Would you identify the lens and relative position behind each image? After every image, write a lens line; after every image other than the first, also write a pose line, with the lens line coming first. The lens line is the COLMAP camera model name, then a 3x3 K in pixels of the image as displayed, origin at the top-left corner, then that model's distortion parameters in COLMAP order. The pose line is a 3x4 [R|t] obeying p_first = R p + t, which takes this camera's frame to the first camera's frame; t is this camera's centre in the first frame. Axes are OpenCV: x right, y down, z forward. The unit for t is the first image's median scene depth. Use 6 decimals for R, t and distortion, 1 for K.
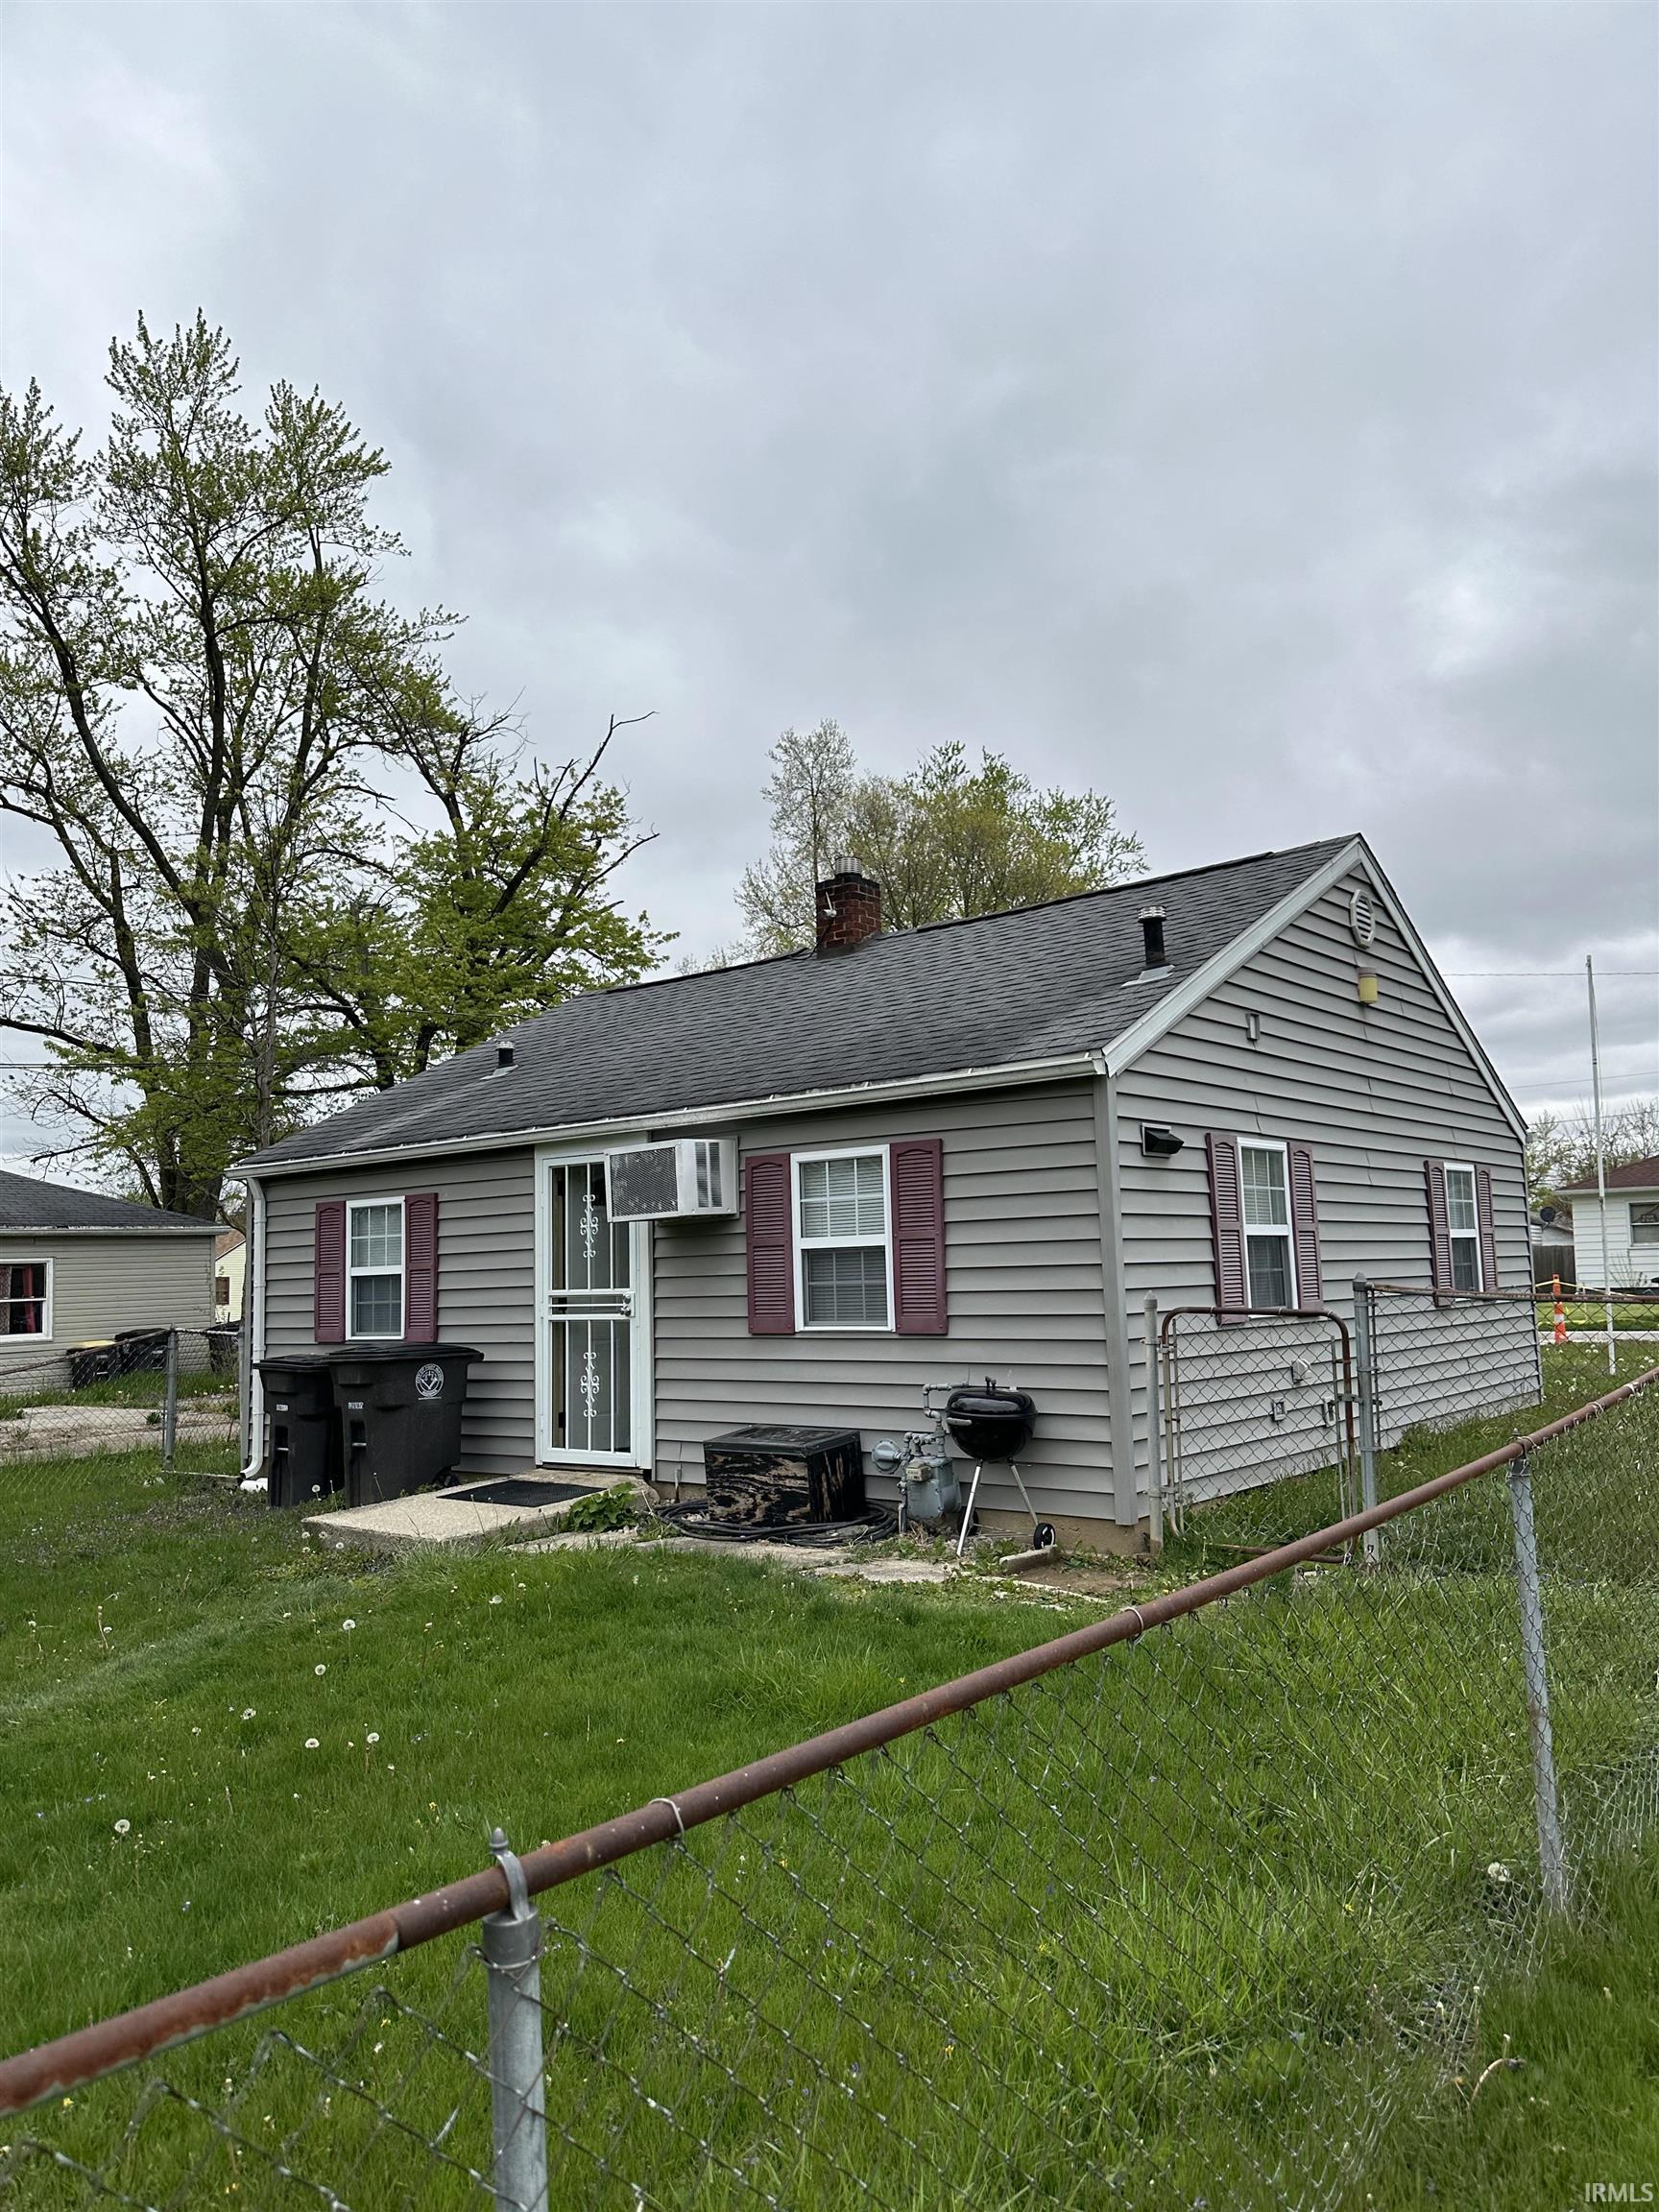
lens RADIAL K [[1579.5, 0, 829.5], [0, 1579.5, 1106.0], [0, 0, 1]] dist [0.005892, 0.000338]
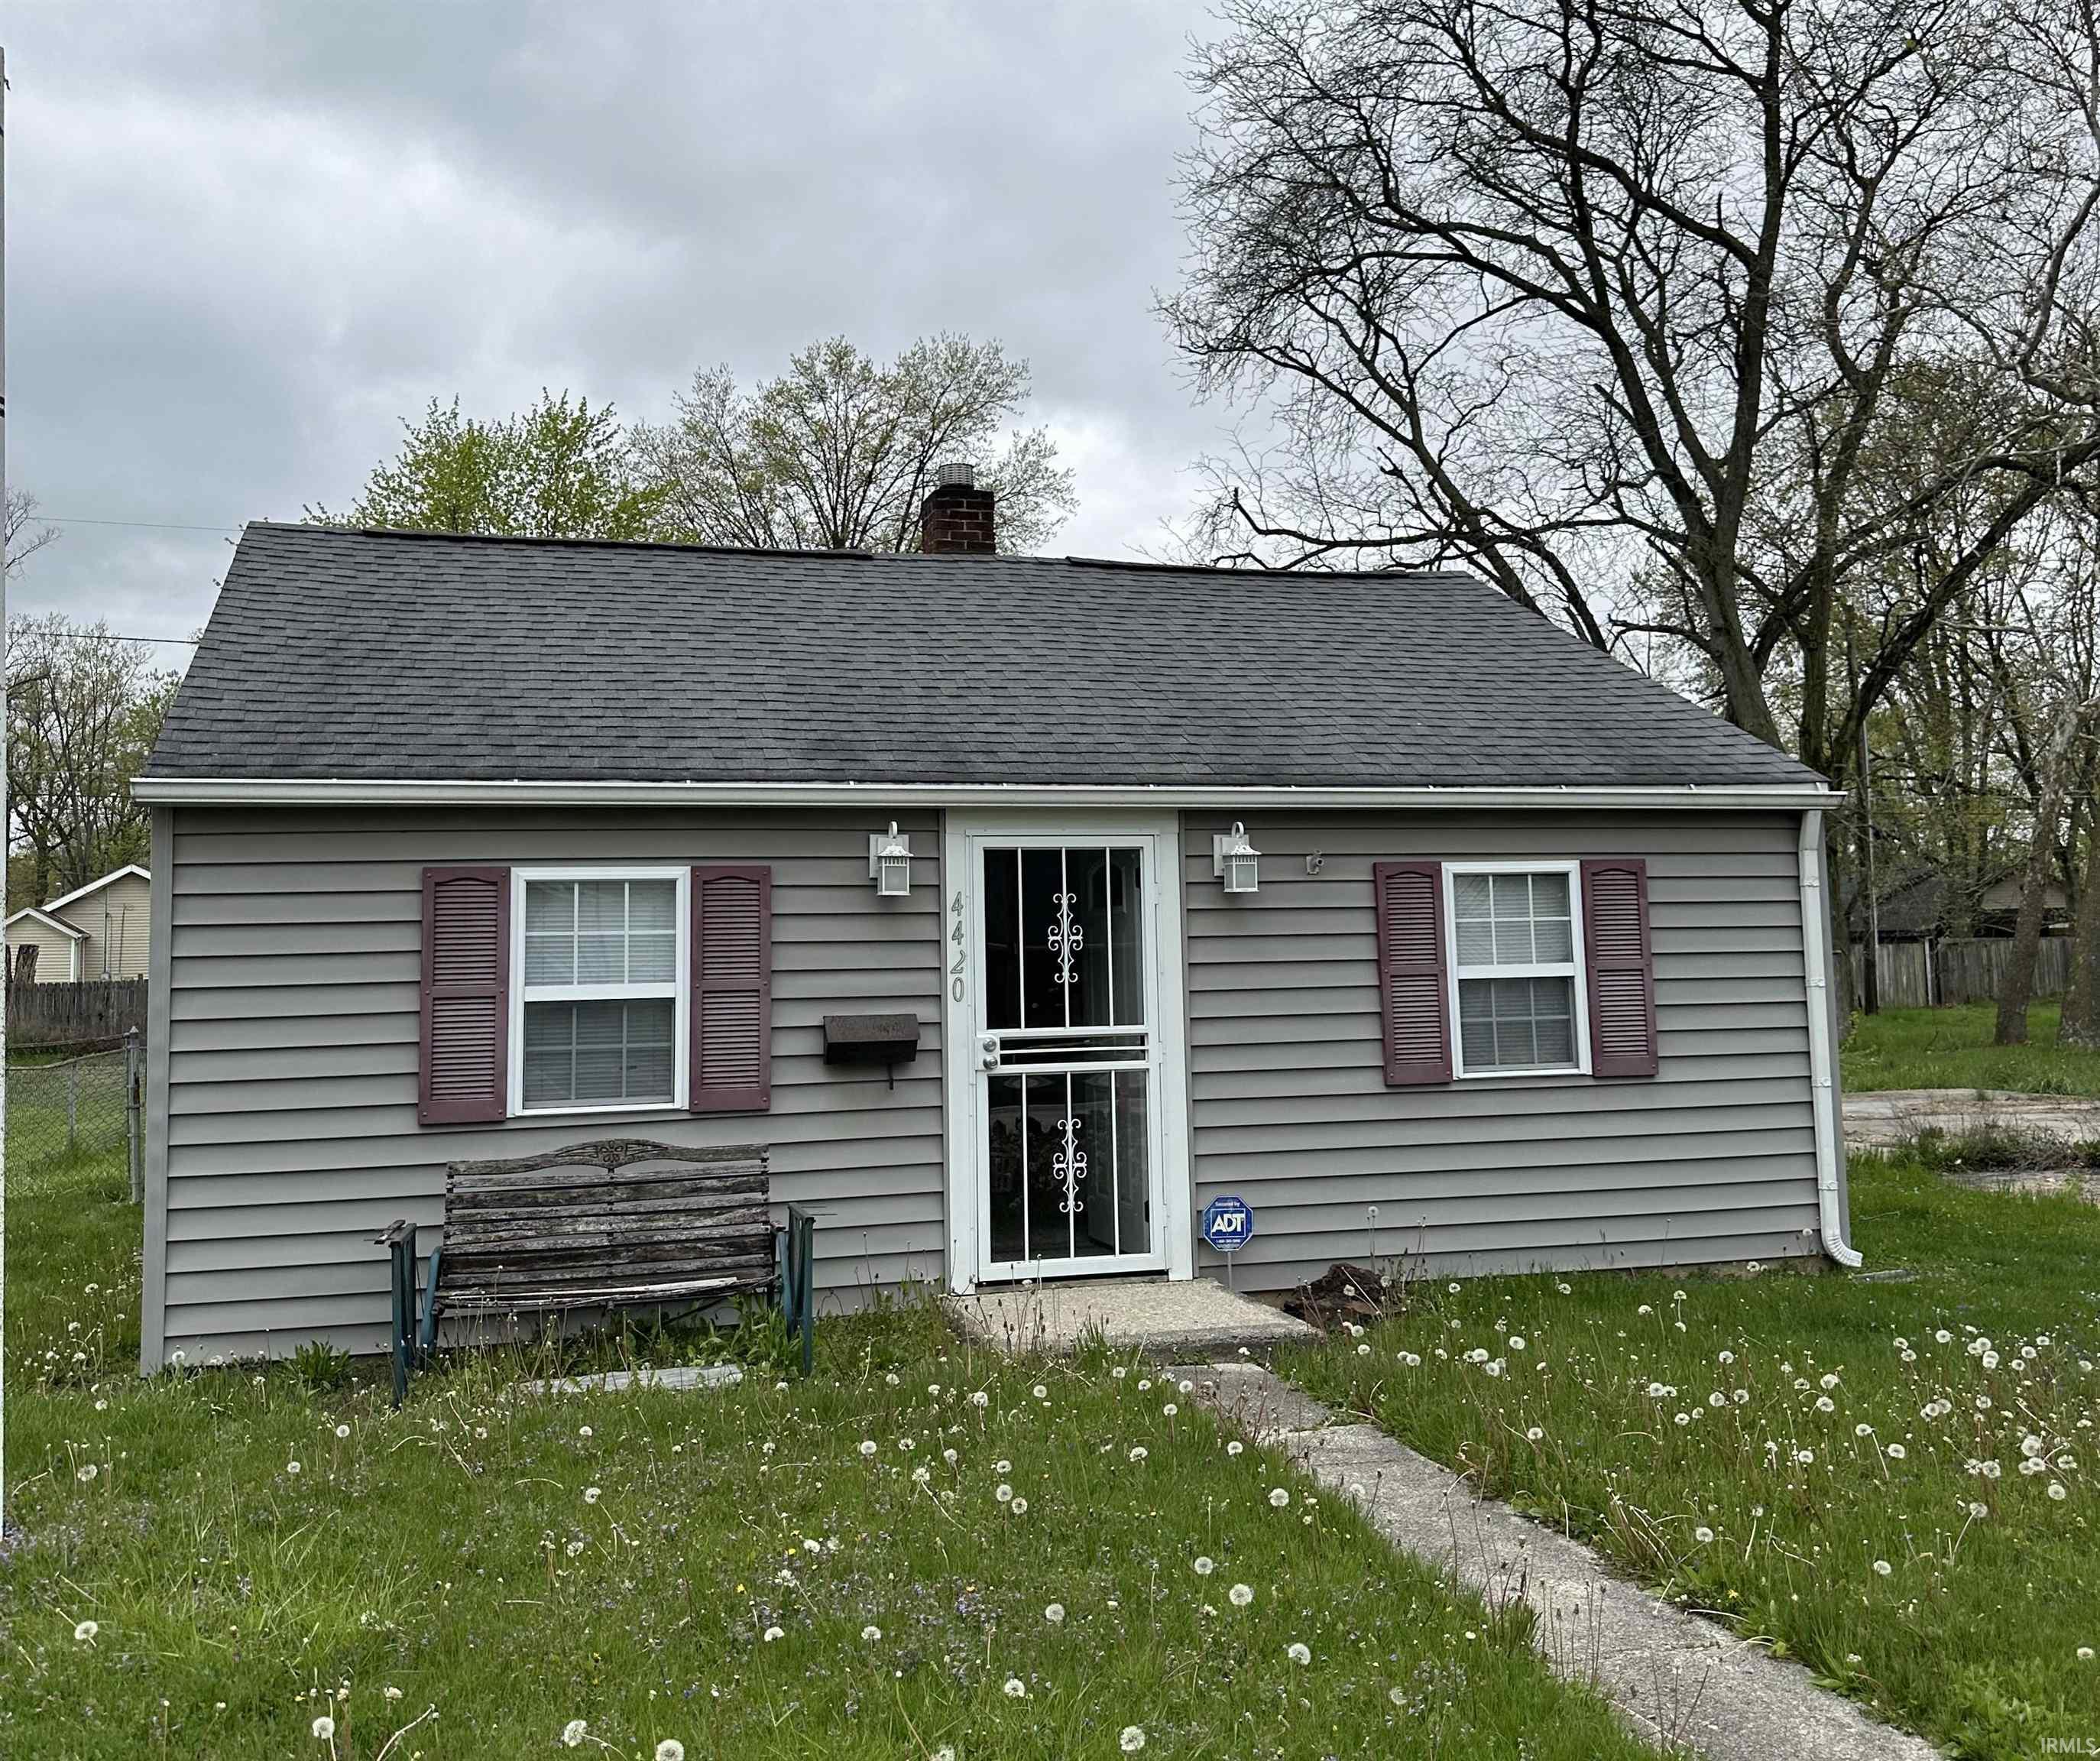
lens RADIAL K [[1624.4, 0, 1050.0], [0, 1624.4, 880.5], [0, 0, 1]] dist [-0.000656, -0.000260]
pose [[0.619690, 0.092749, 0.779347, -0.705732], [-0.080645, 0.995262, -0.054321, 0.089810], [-0.780692, -0.029188, 0.624233, 0.562725]]
